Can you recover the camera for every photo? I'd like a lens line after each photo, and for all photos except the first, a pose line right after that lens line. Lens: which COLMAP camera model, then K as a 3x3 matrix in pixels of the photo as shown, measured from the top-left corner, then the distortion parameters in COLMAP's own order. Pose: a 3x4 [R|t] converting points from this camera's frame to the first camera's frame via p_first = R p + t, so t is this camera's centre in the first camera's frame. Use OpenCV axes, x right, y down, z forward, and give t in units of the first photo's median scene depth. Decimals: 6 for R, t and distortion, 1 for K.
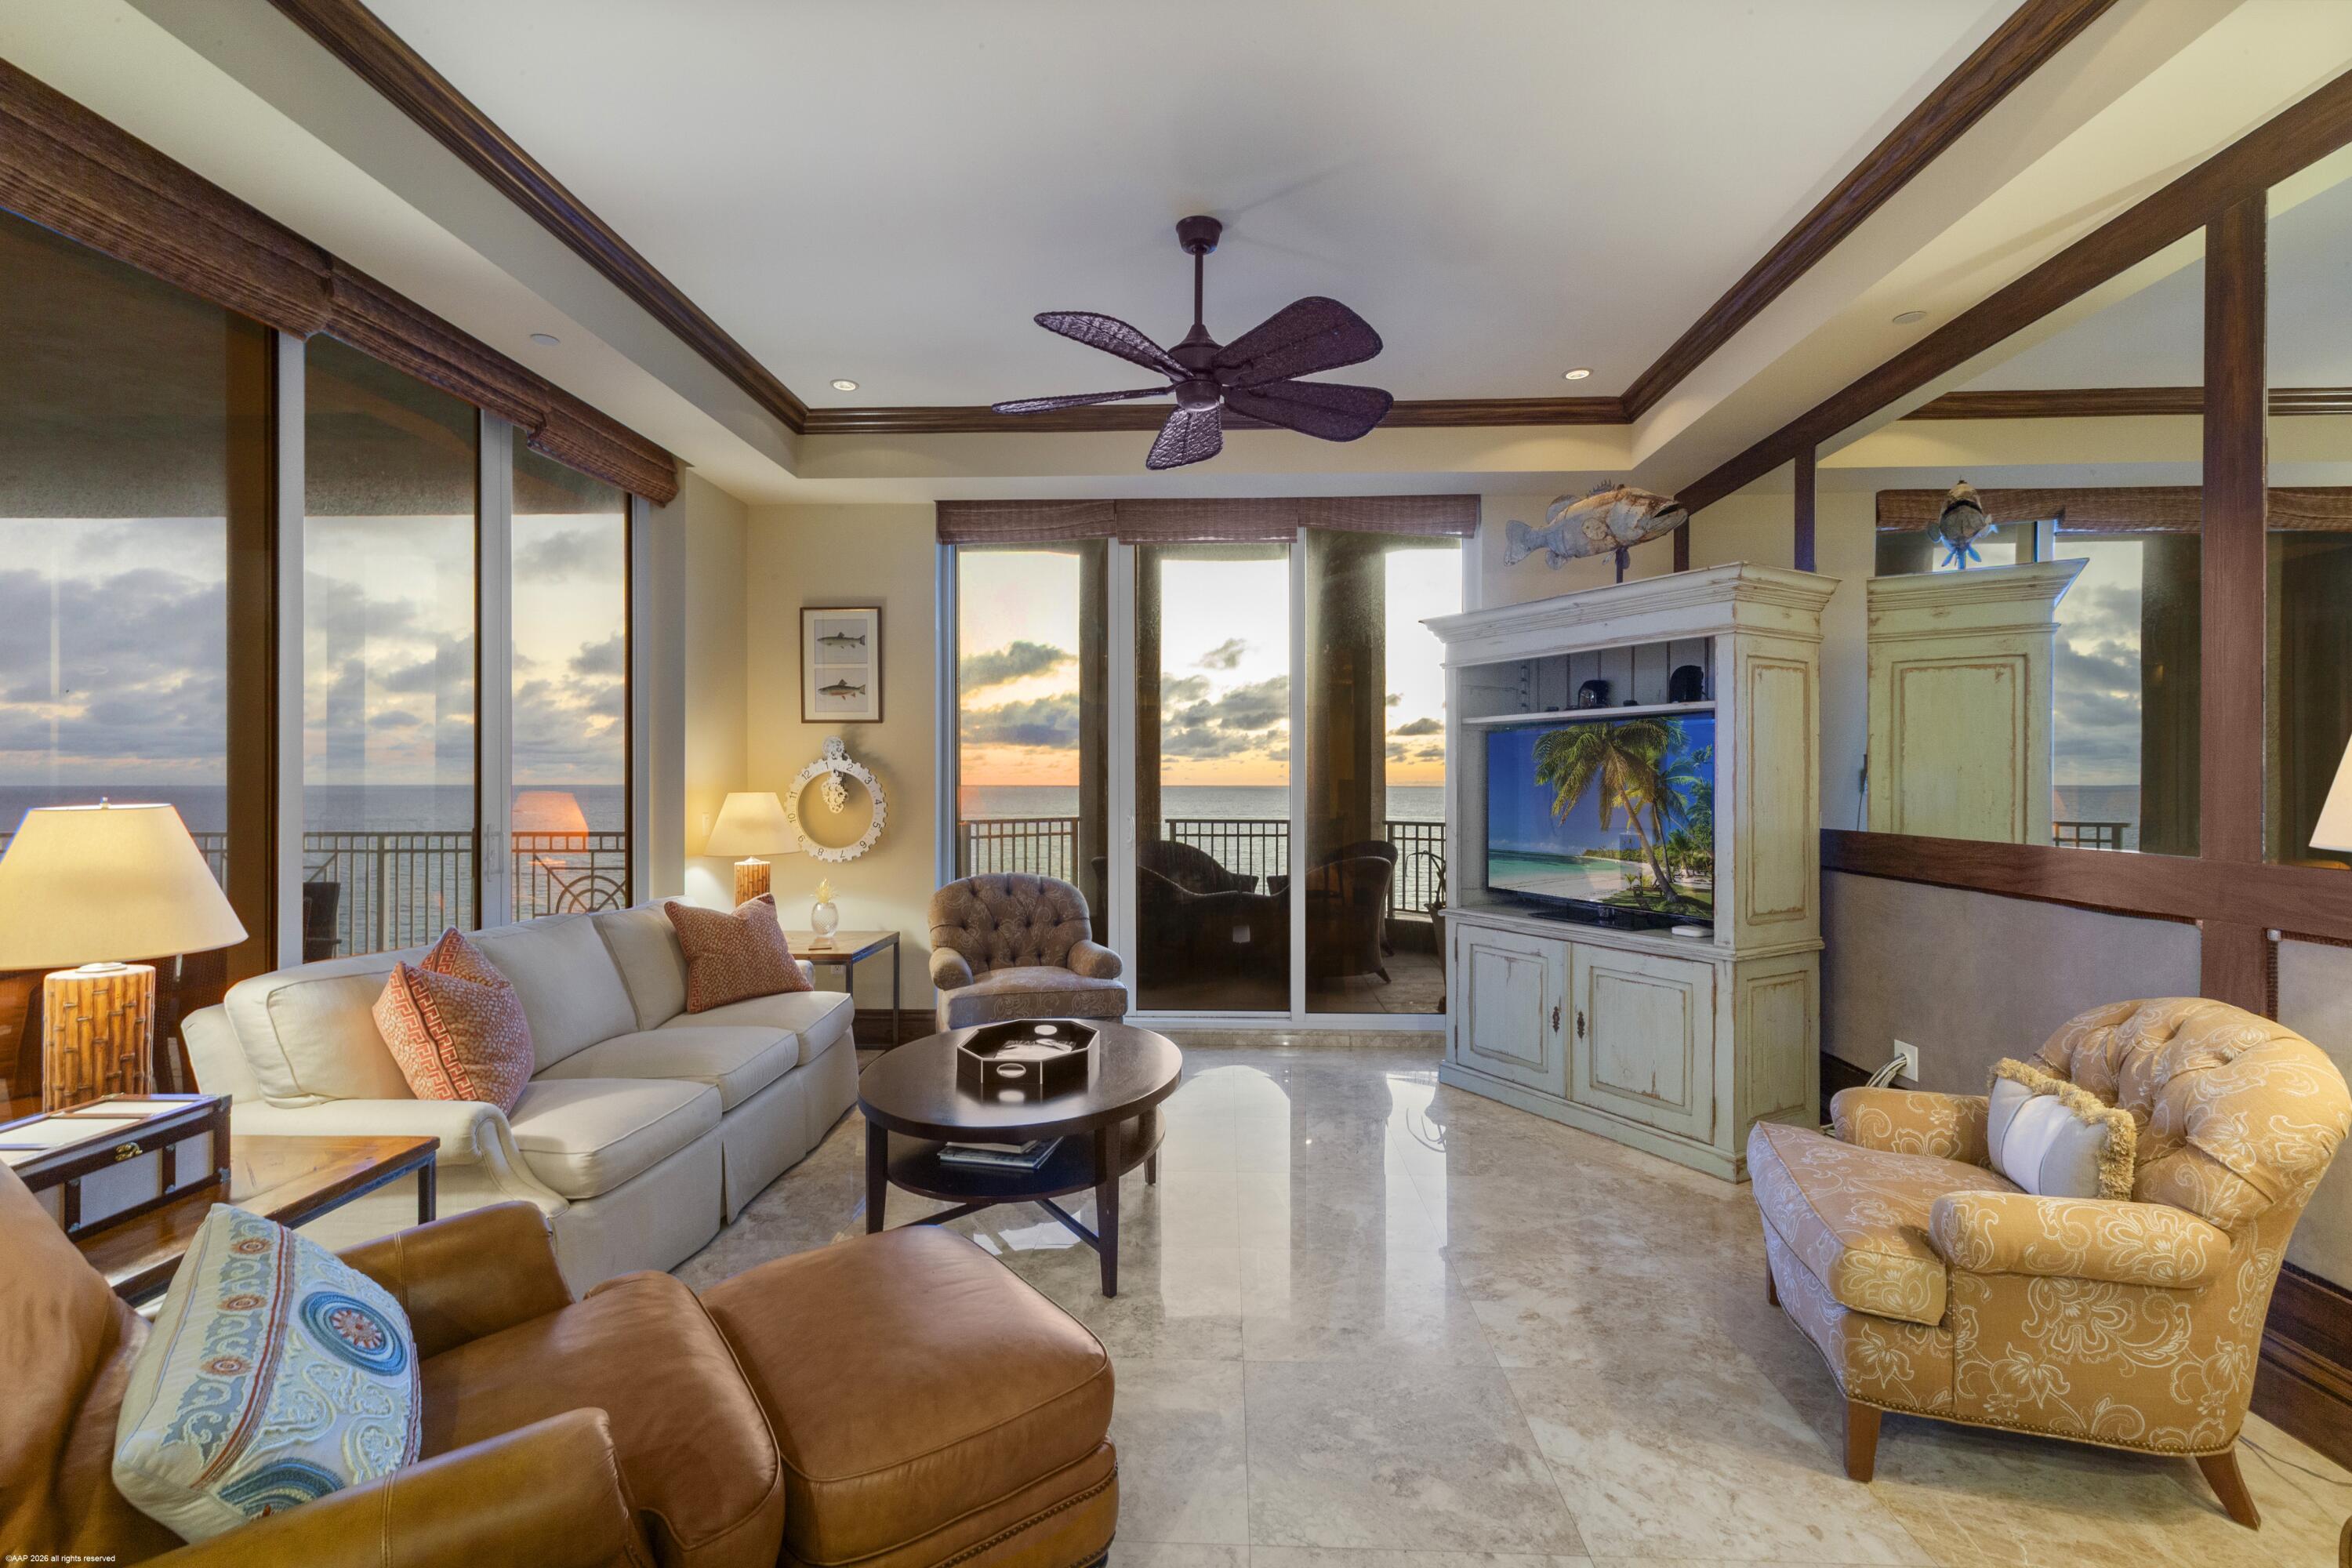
lens RADIAL K [[1076.3, 0, 1176.0], [0, 1076.3, 784.0], [0, 0, 1]] dist [0.003506, 0.000508]
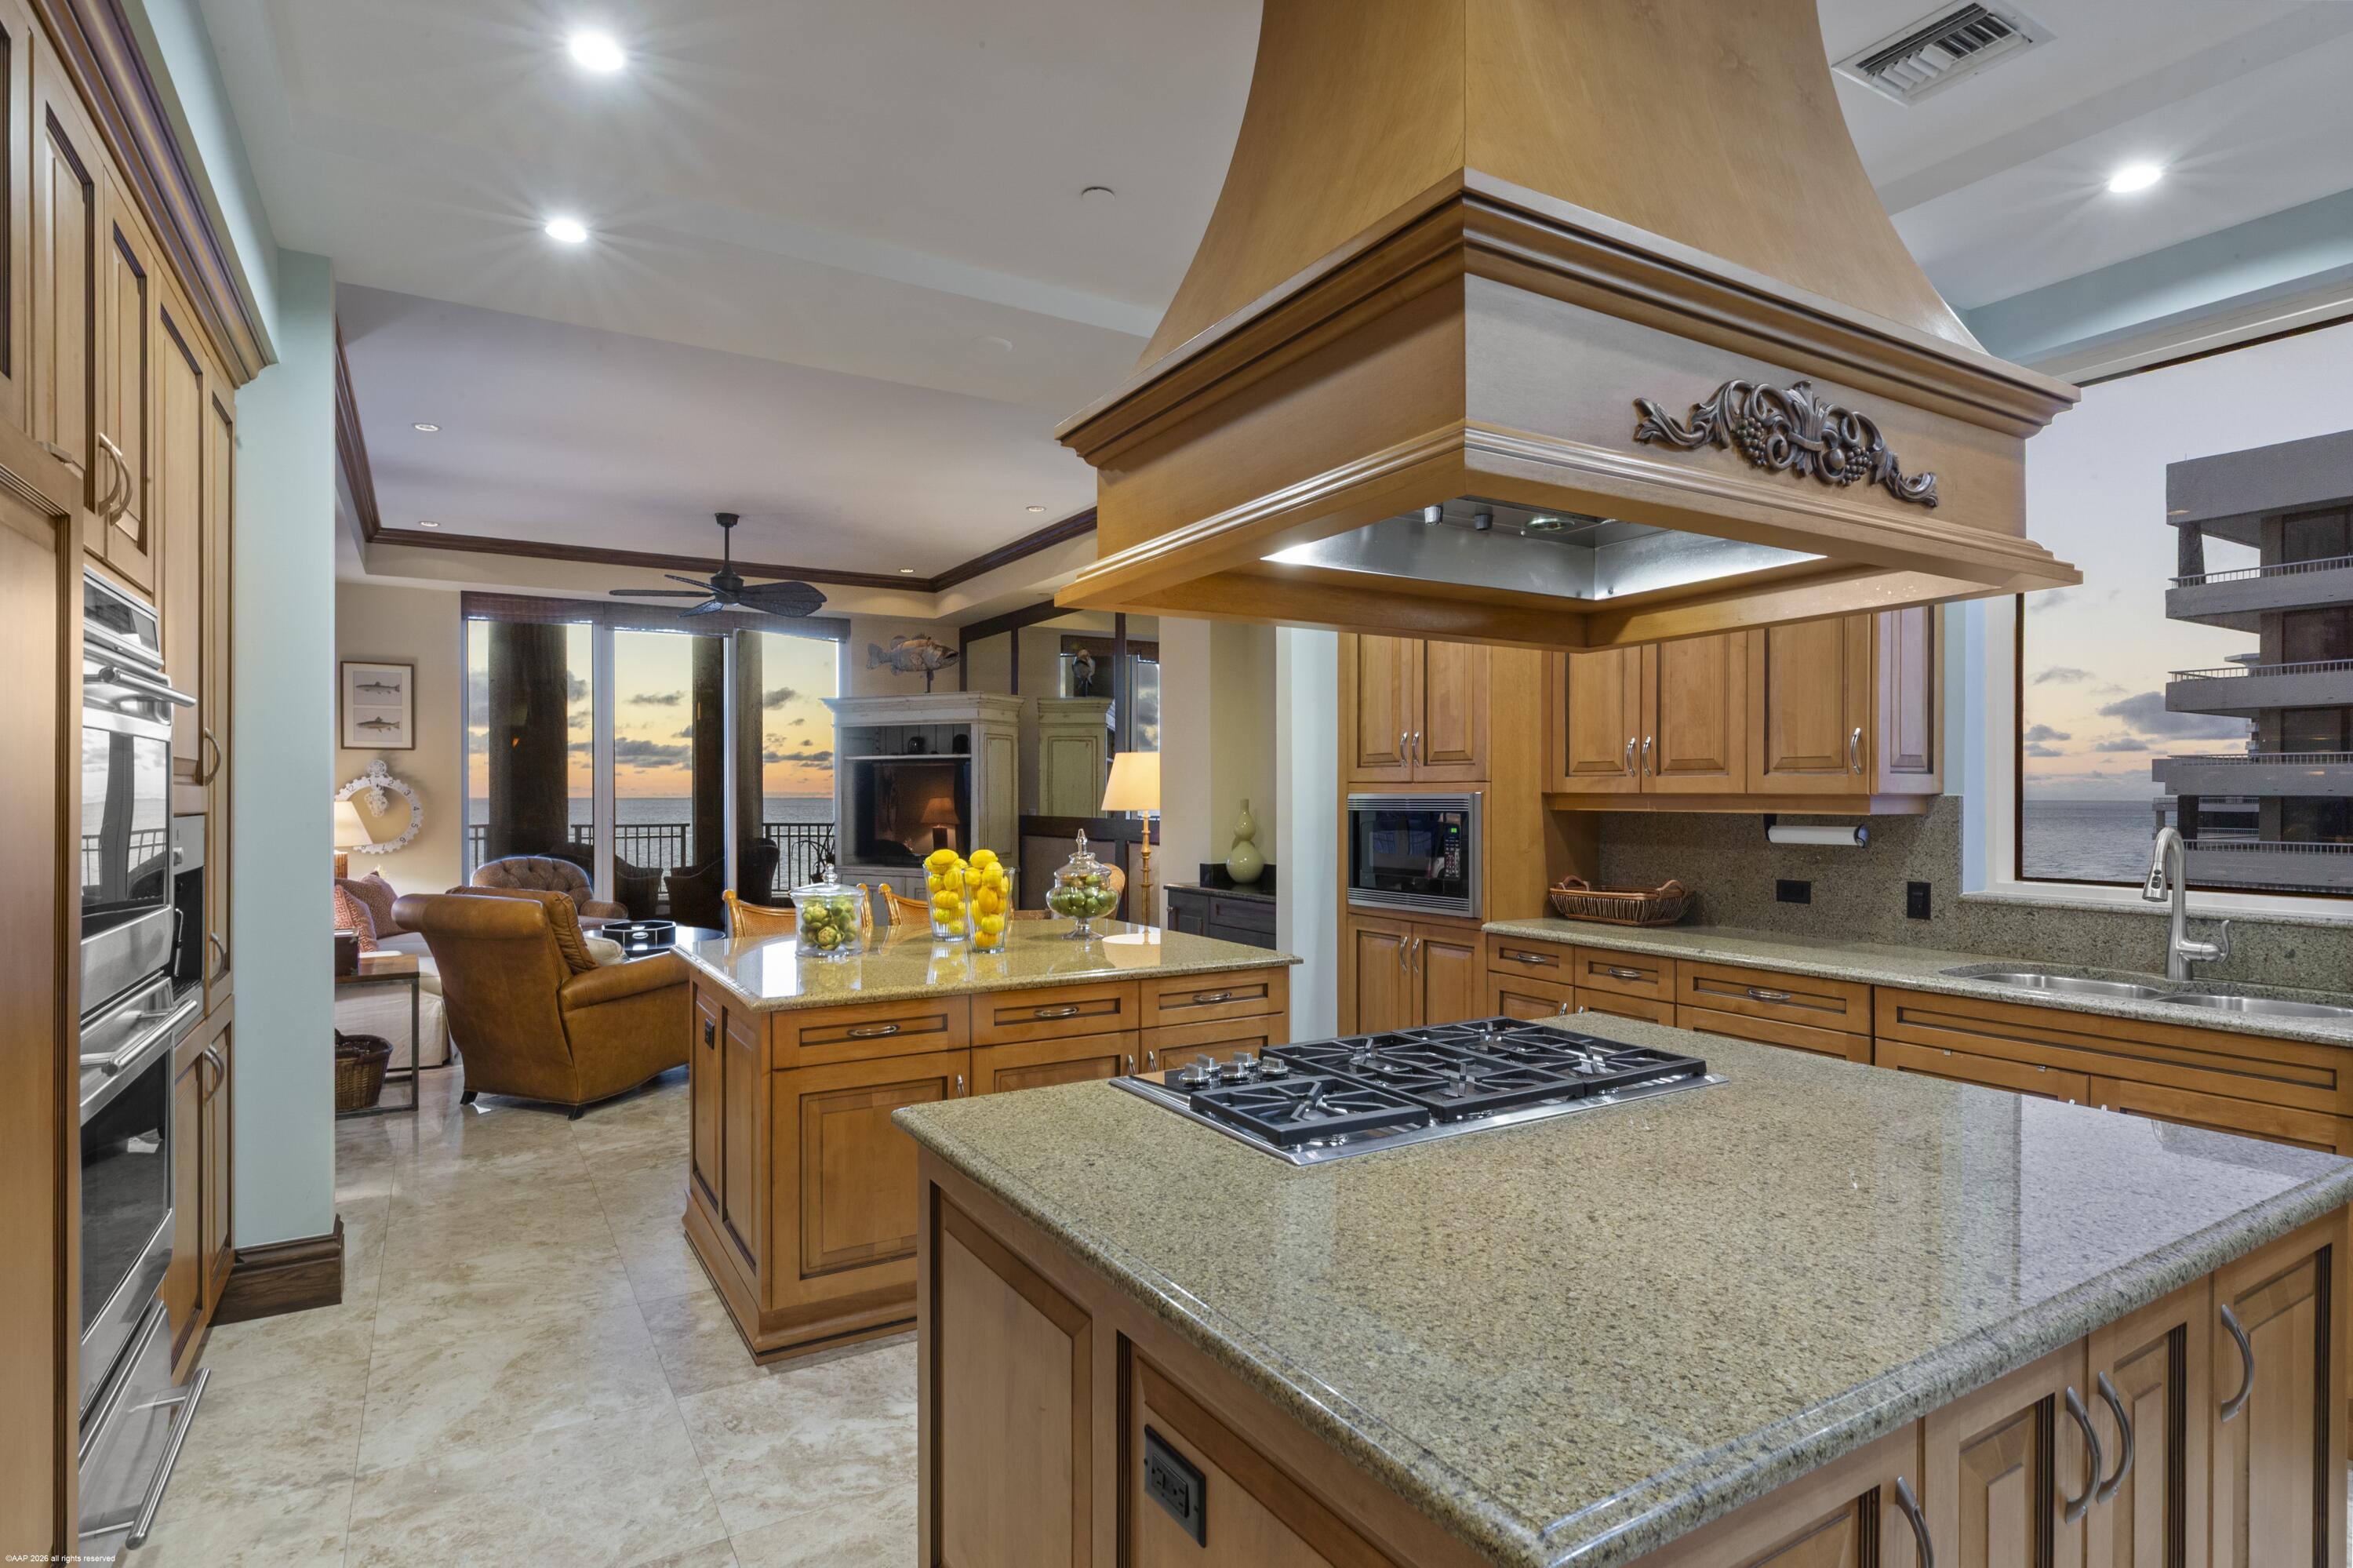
lens RADIAL K [[1203.6, 0, 1176.5], [0, 1203.6, 784.0], [0, 0, 1]] dist [0.002251, 0.000097]
pose [[0.835544, 0.002148, 0.549419, -0.558072], [0.002738, 0.999964, -0.008073, 0.001380], [-0.549416, 0.008249, 0.835508, -1.452292]]
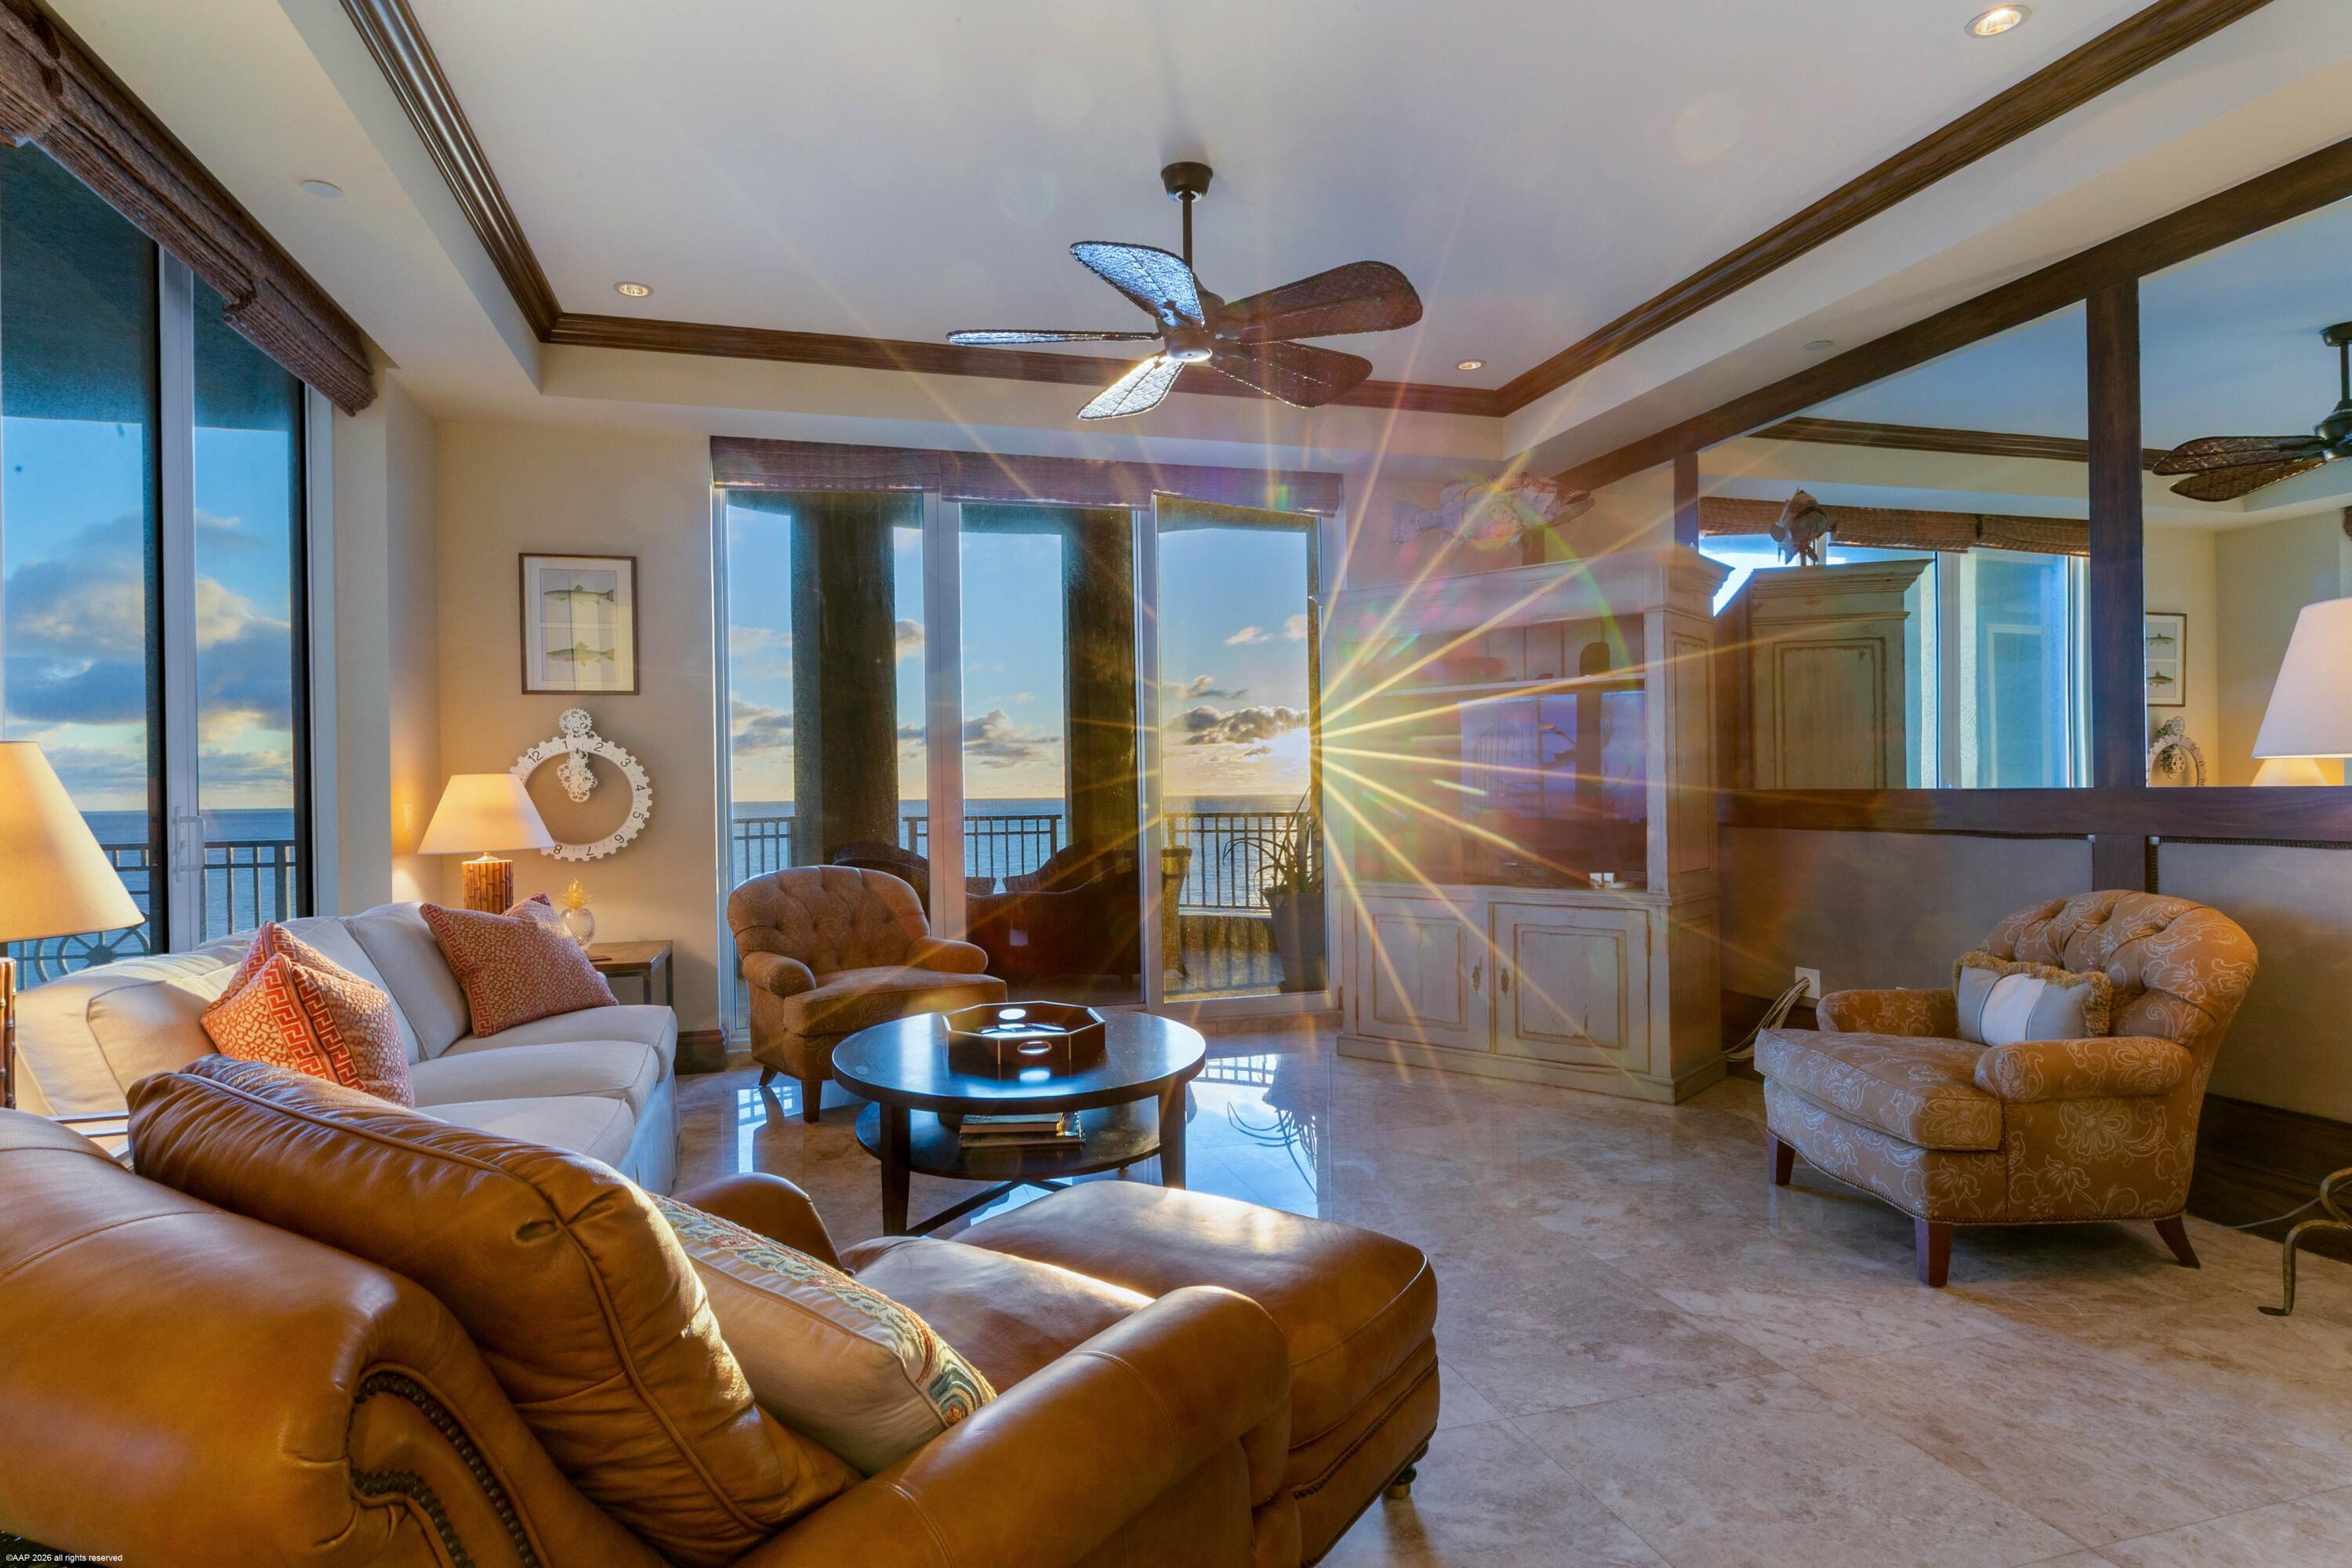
lens RADIAL K [[1187.8, 0, 1176.0], [0, 1187.8, 784.0], [0, 0, 1]] dist [-0.002443, 0.000442]
pose [[0.955299, -0.001220, 0.295638, -0.265636], [0.003084, 0.999978, -0.005838, 0.035878], [-0.295625, 0.006488, 0.955282, -0.015736]]
